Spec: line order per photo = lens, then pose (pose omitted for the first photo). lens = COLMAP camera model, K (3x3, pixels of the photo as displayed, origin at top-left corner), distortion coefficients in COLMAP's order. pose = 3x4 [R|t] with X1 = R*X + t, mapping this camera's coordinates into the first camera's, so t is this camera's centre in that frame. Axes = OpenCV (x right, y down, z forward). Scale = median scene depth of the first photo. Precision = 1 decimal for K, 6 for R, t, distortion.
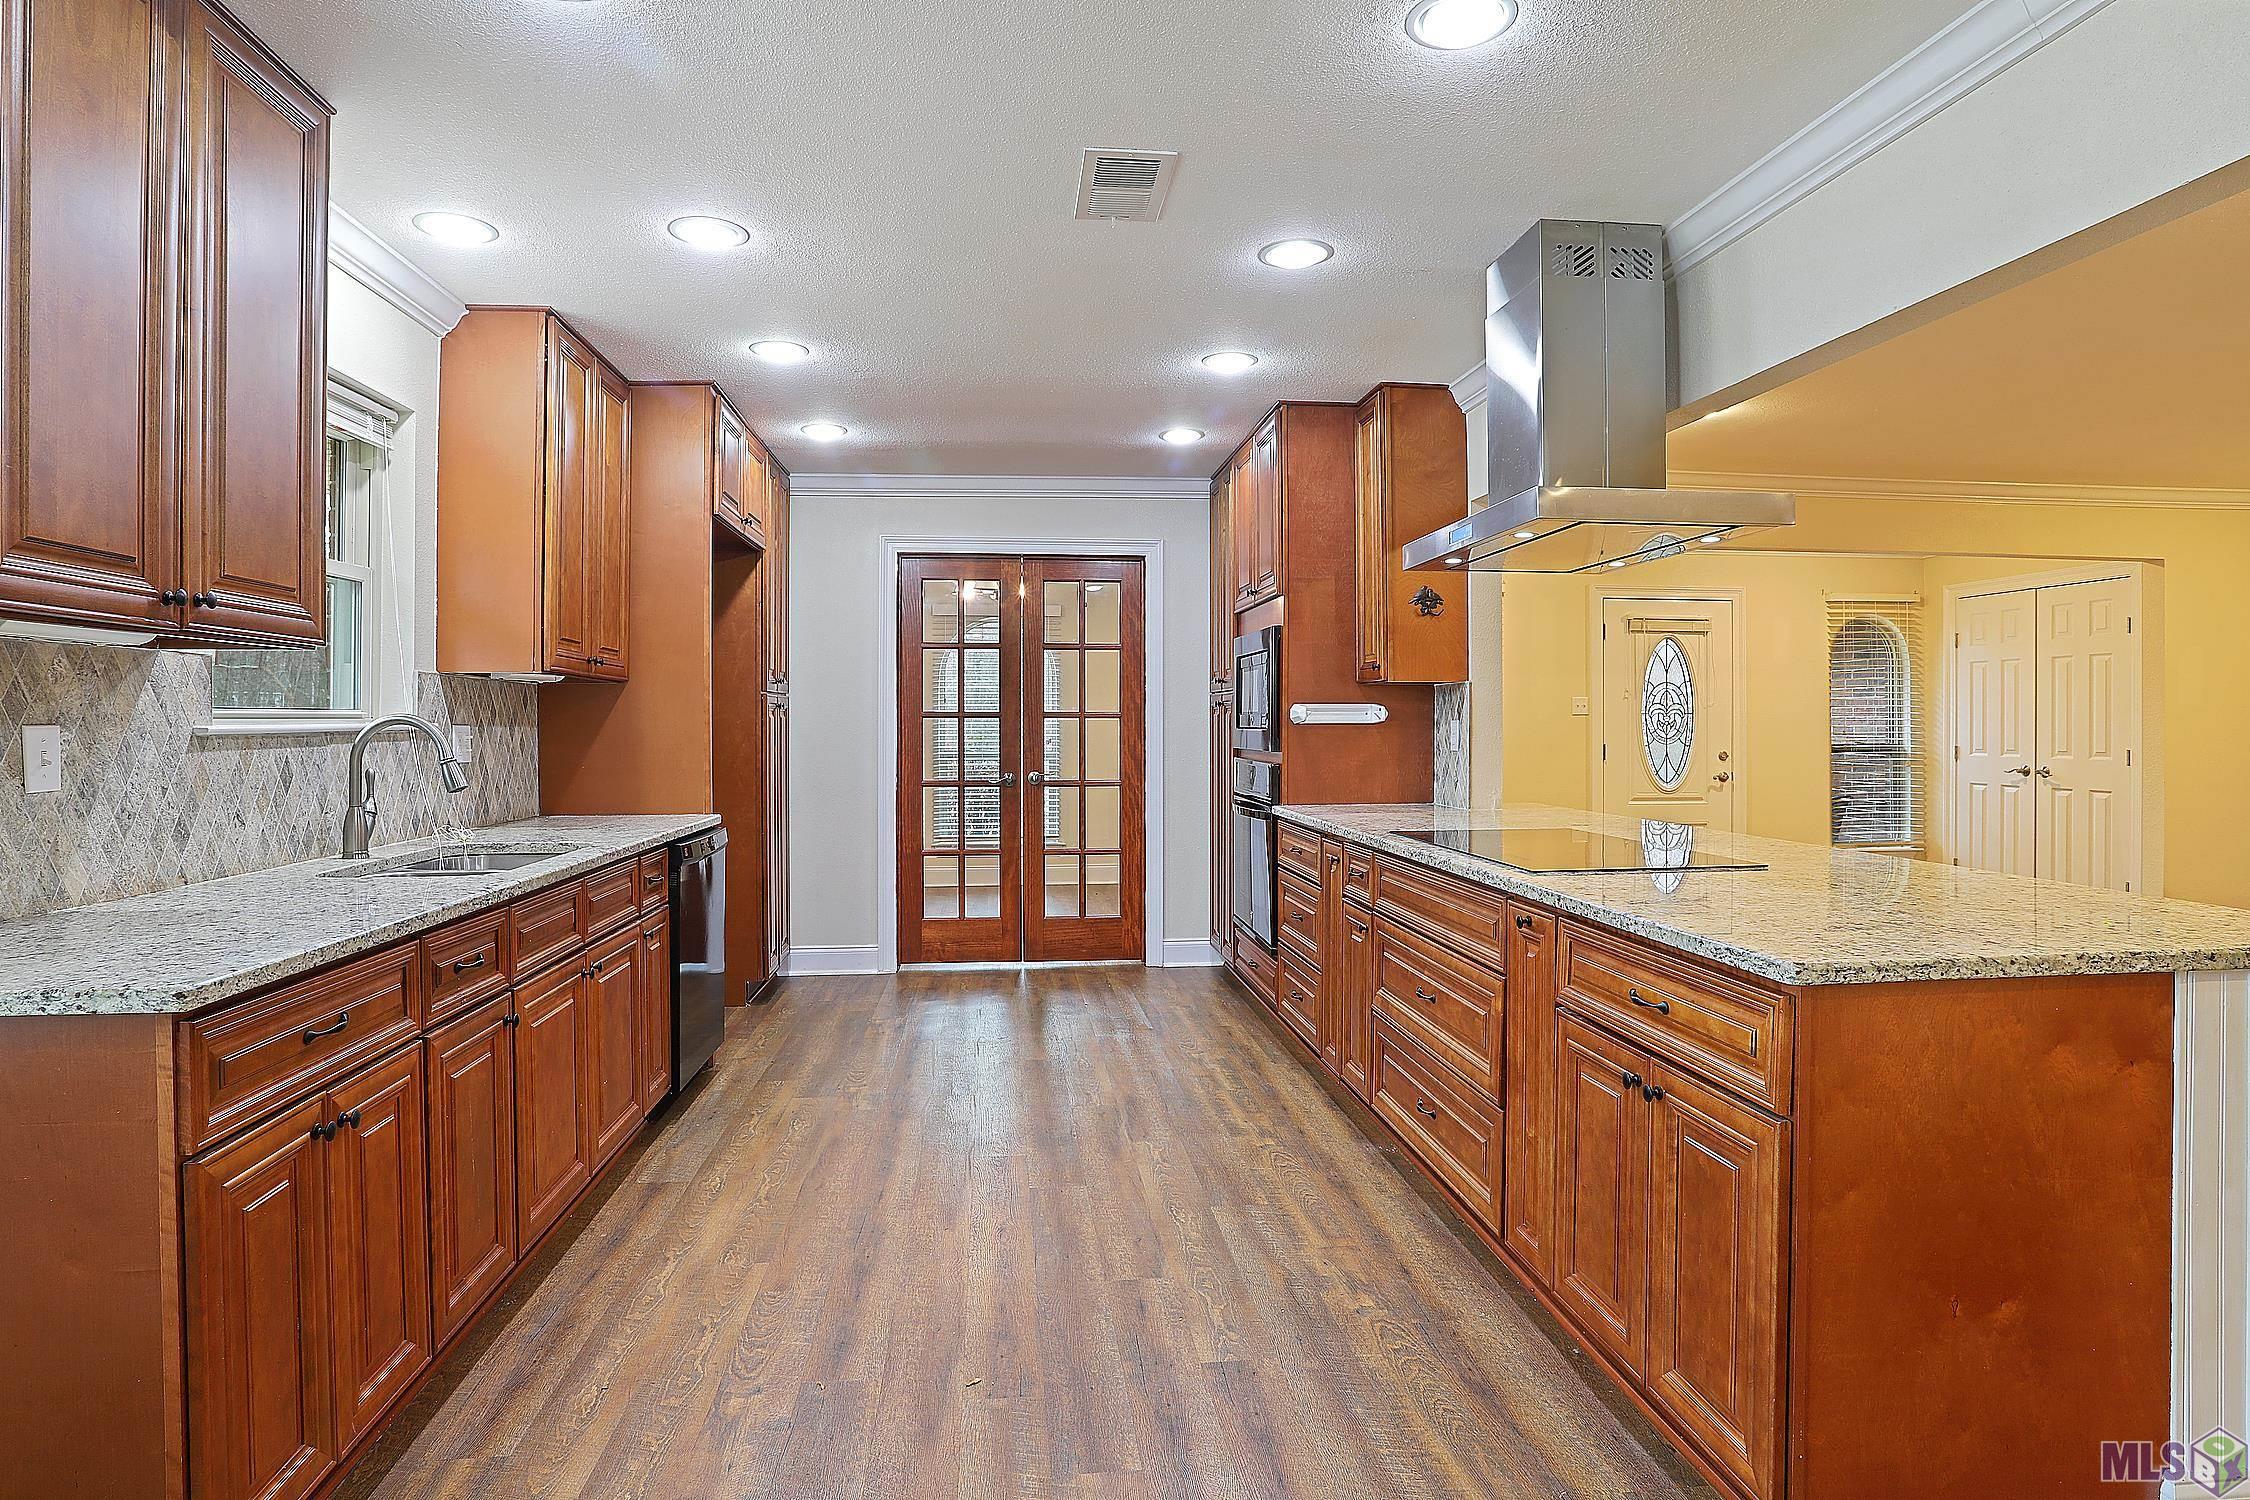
lens RADIAL K [[1185.3, 0, 1127.5], [0, 1185.3, 728.0], [0, 0, 1]] dist [-0.024662, -0.000207]
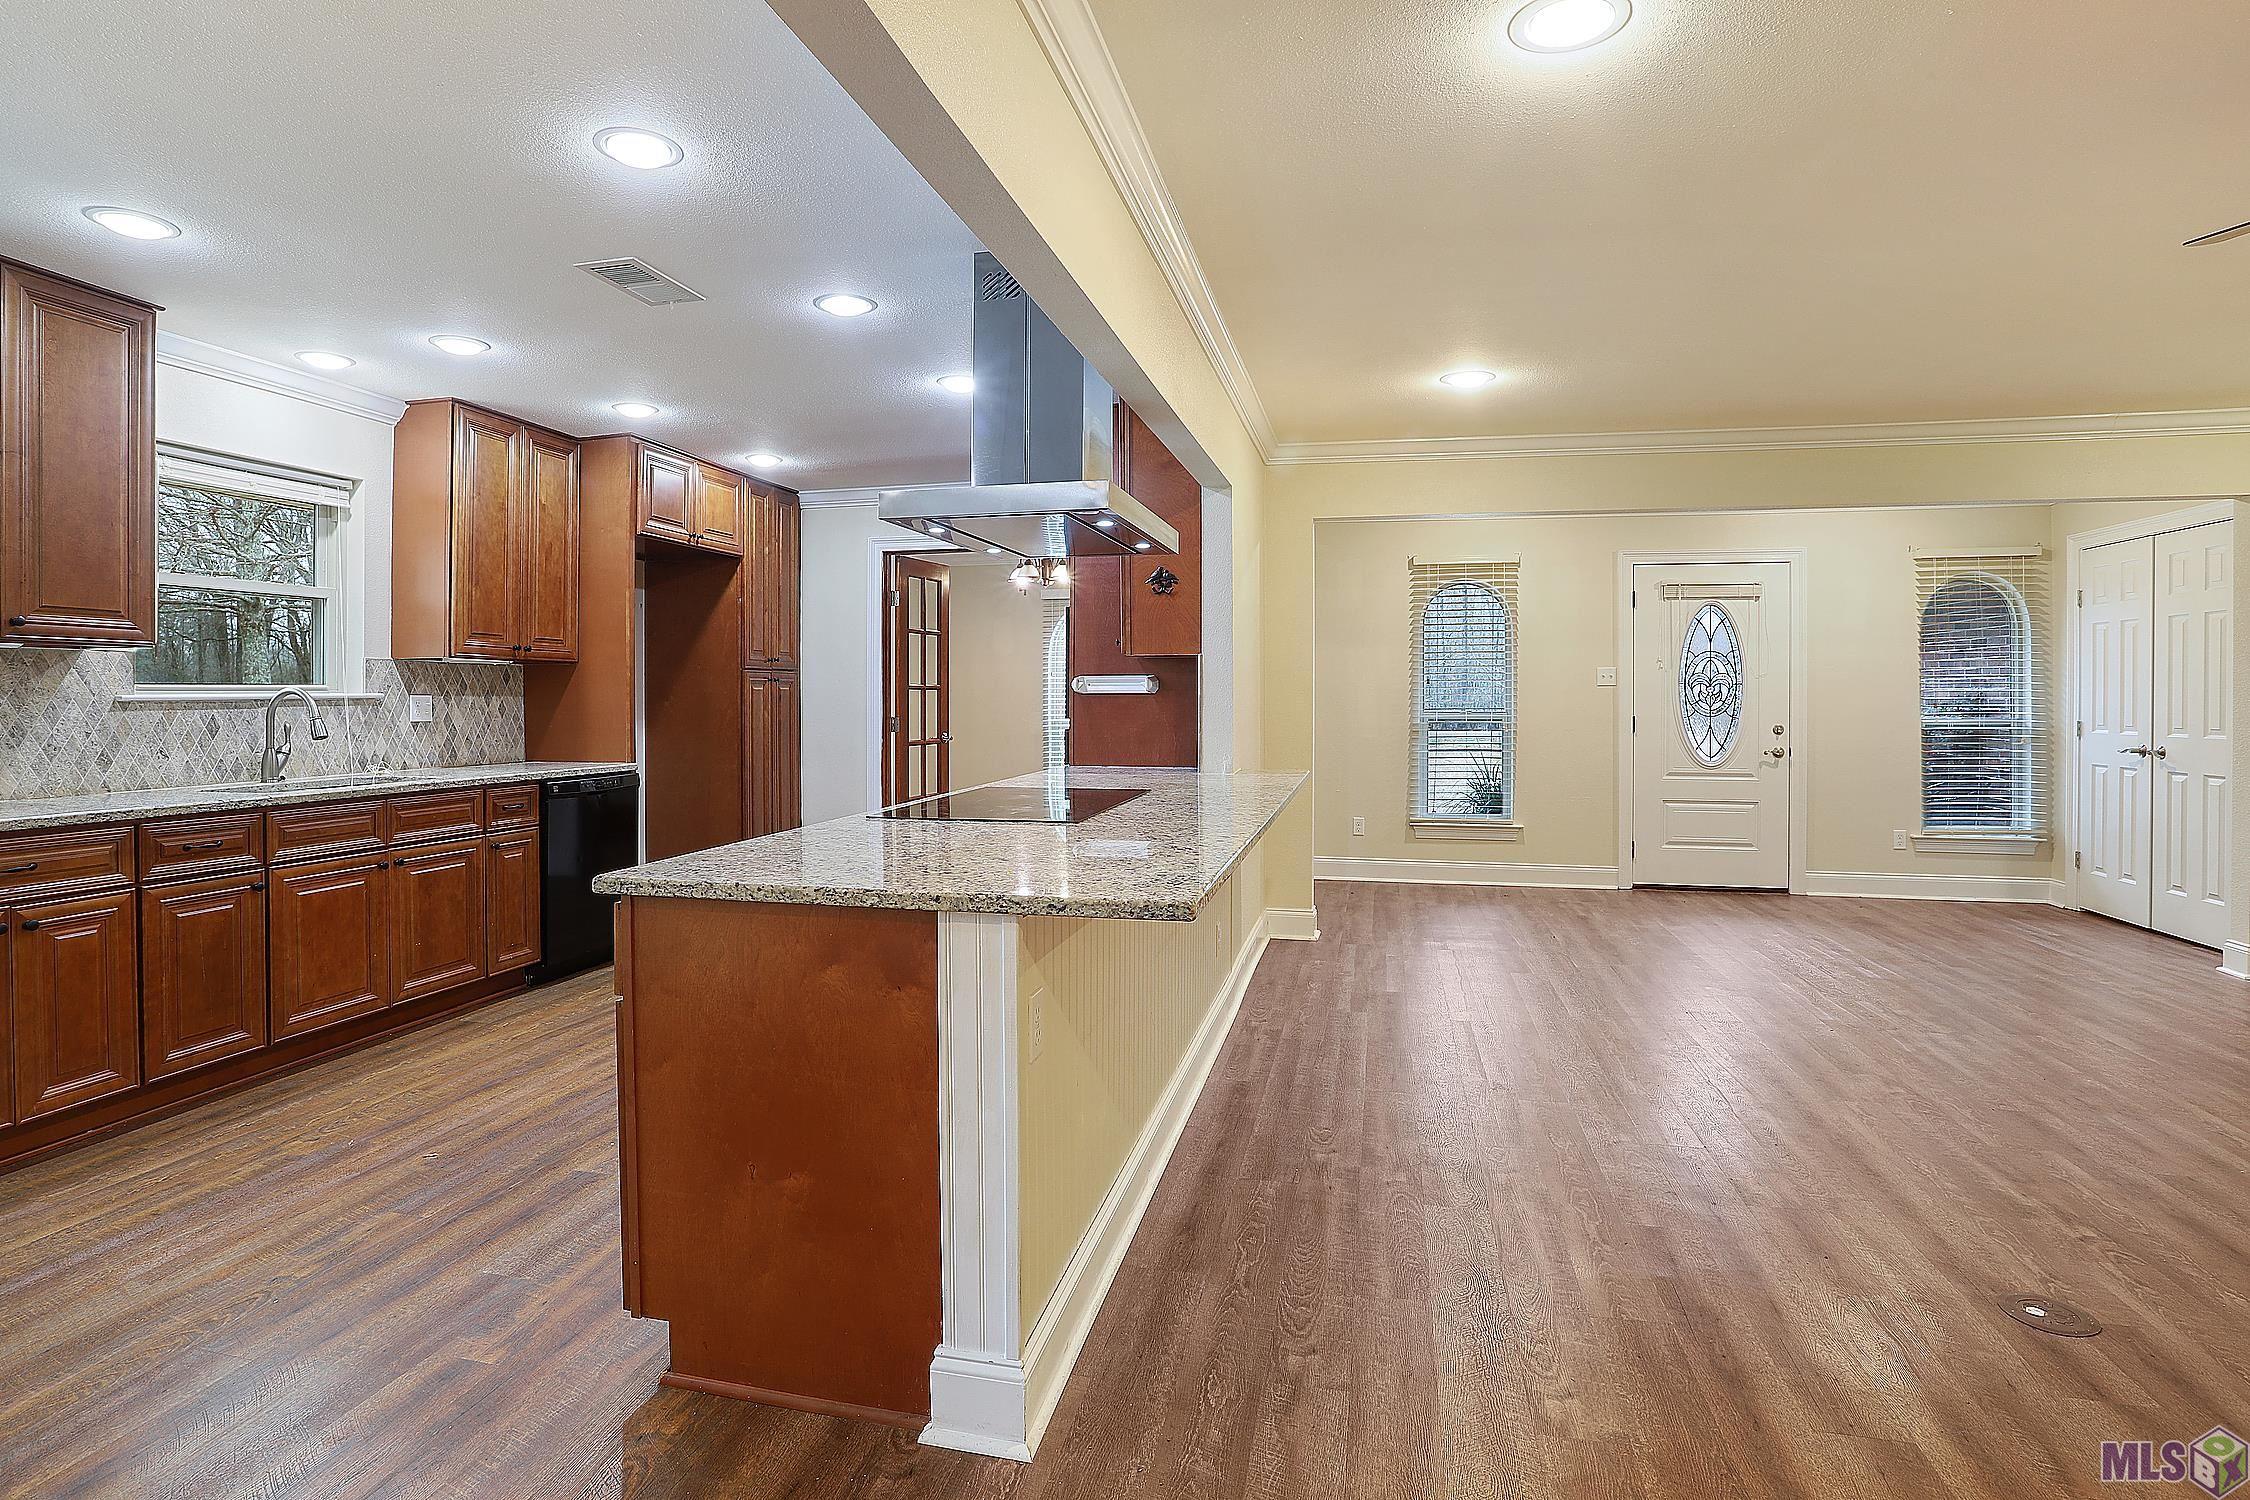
lens RADIAL K [[1133.8, 0, 1132.6], [0, 1133.8, 700.9], [0, 0, 1]] dist [-0.047903, 0.015751]
pose [[0.943653, 0.001757, -0.330932, 0.790259], [-0.001461, 0.999998, 0.001145, 0.001660], [0.330933, -0.000597, 0.943654, 0.012354]]
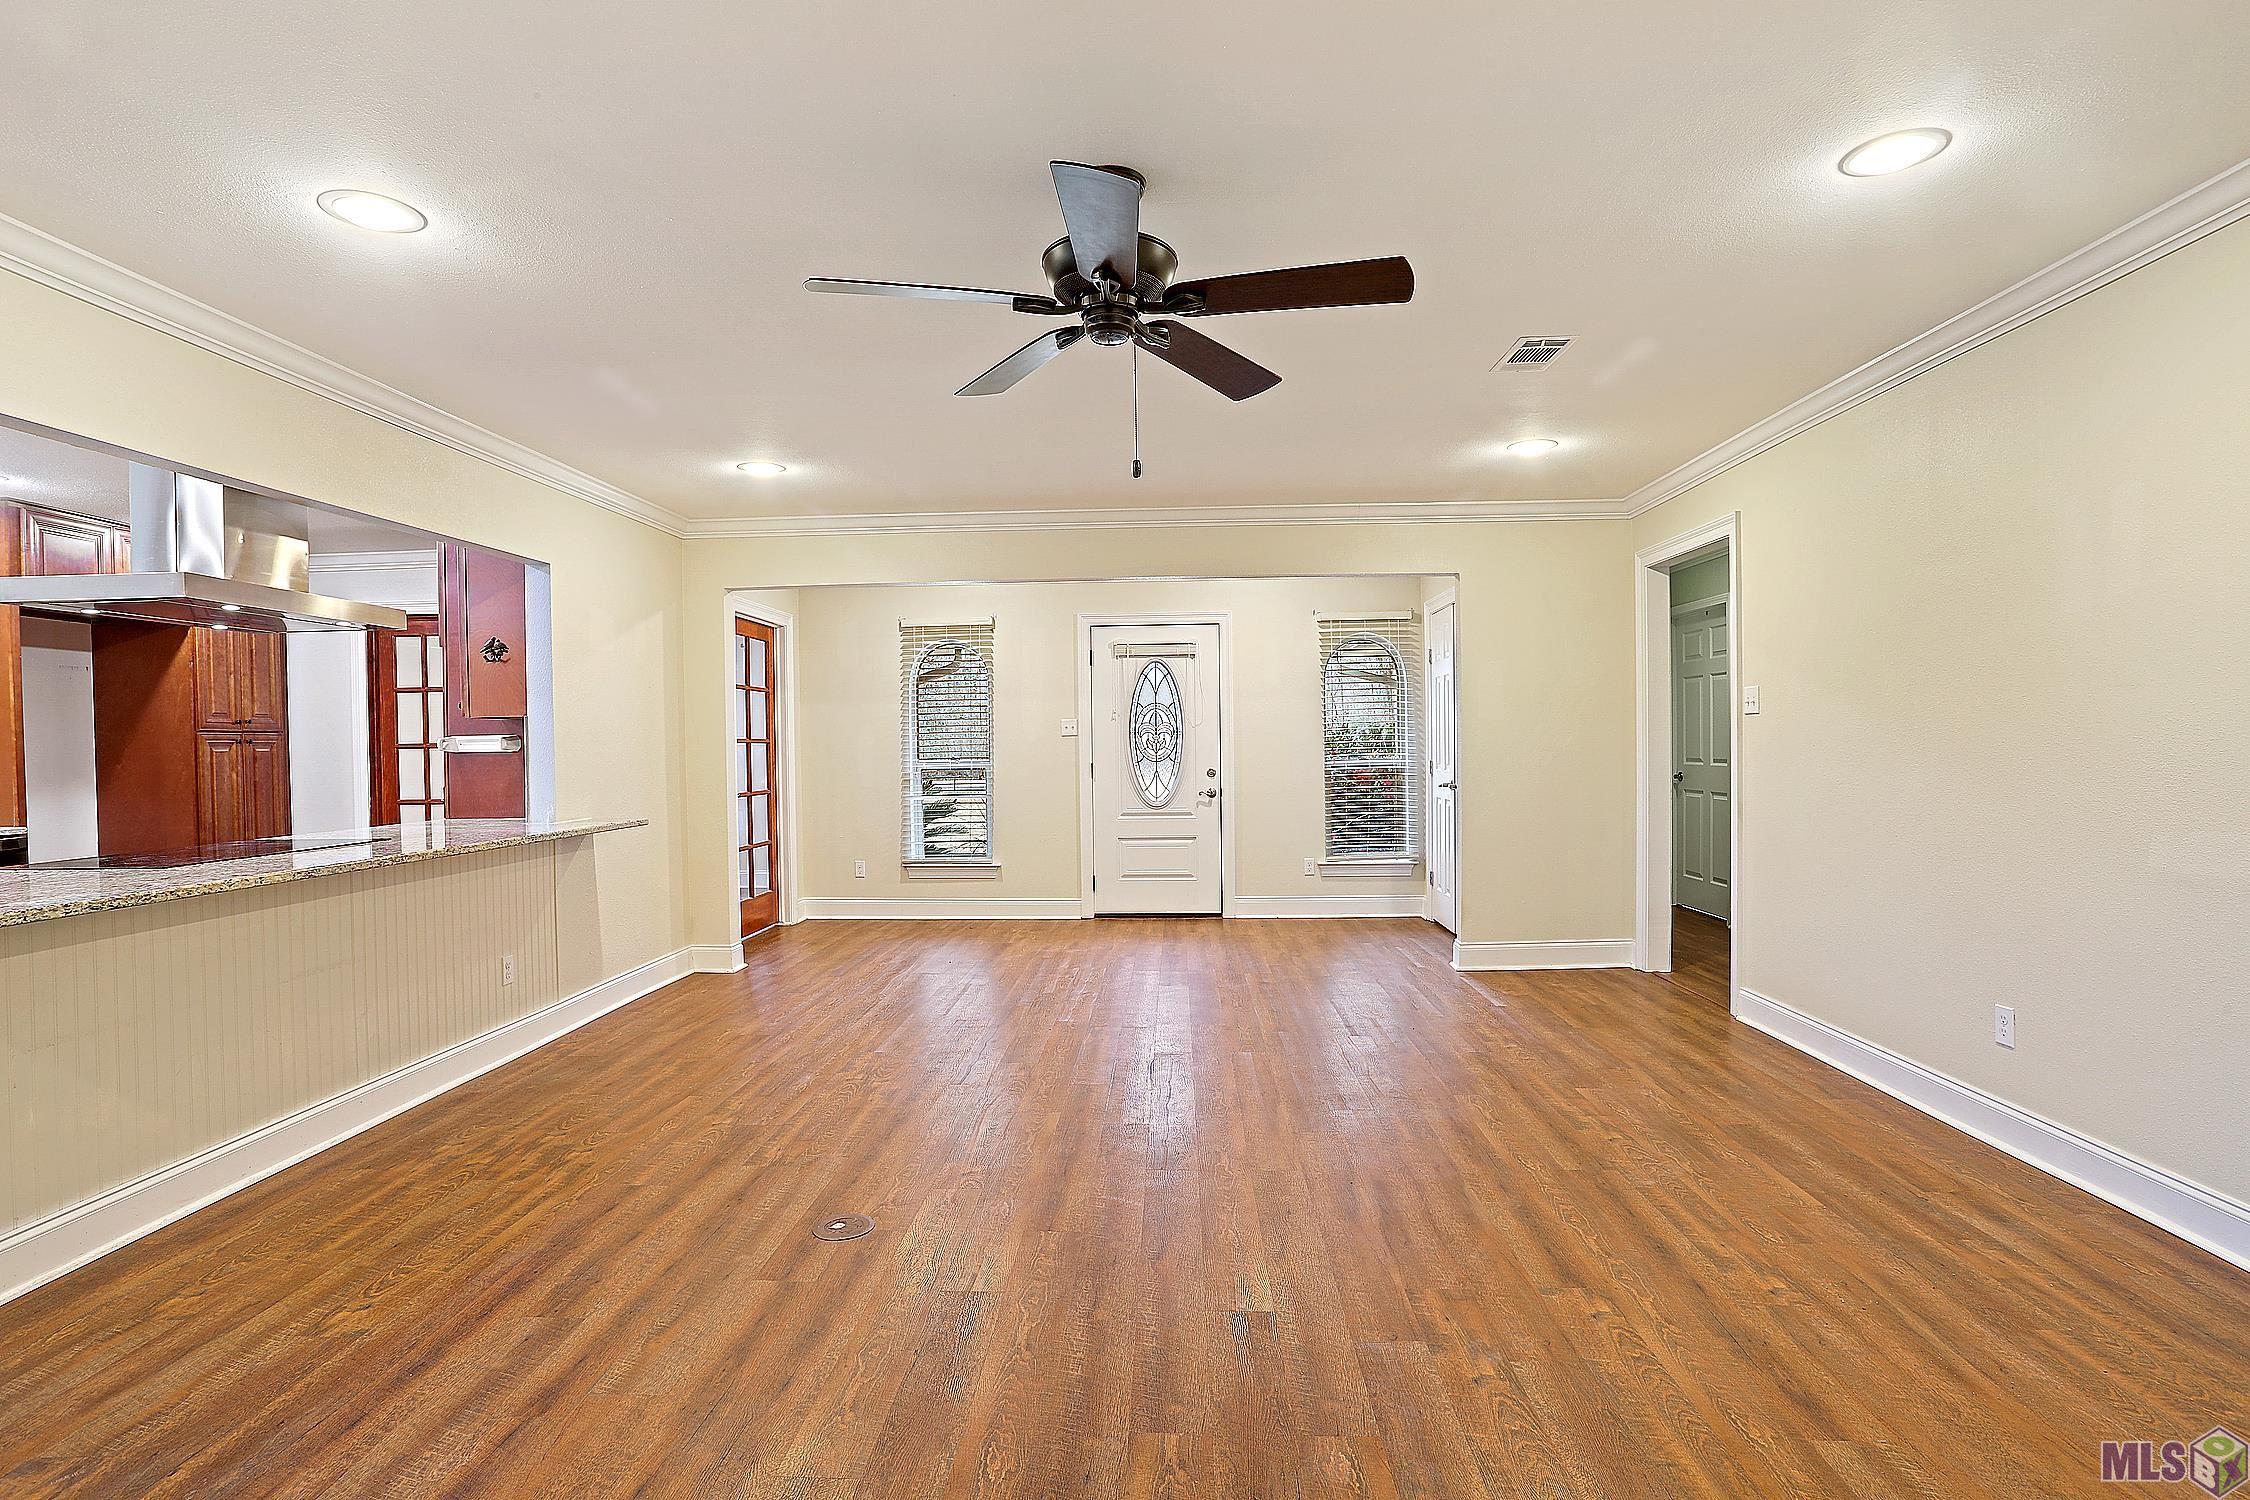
lens RADIAL K [[1137.7, 0, 1114.3], [0, 1137.7, 709.5], [0, 0, 1]] dist [-0.018149, 0.000578]
pose [[0.985986, -0.021200, -0.165477, 1.464339], [0.015726, 0.999287, -0.034323, 0.002734], [0.166086, 0.031240, 0.985616, -0.026993]]
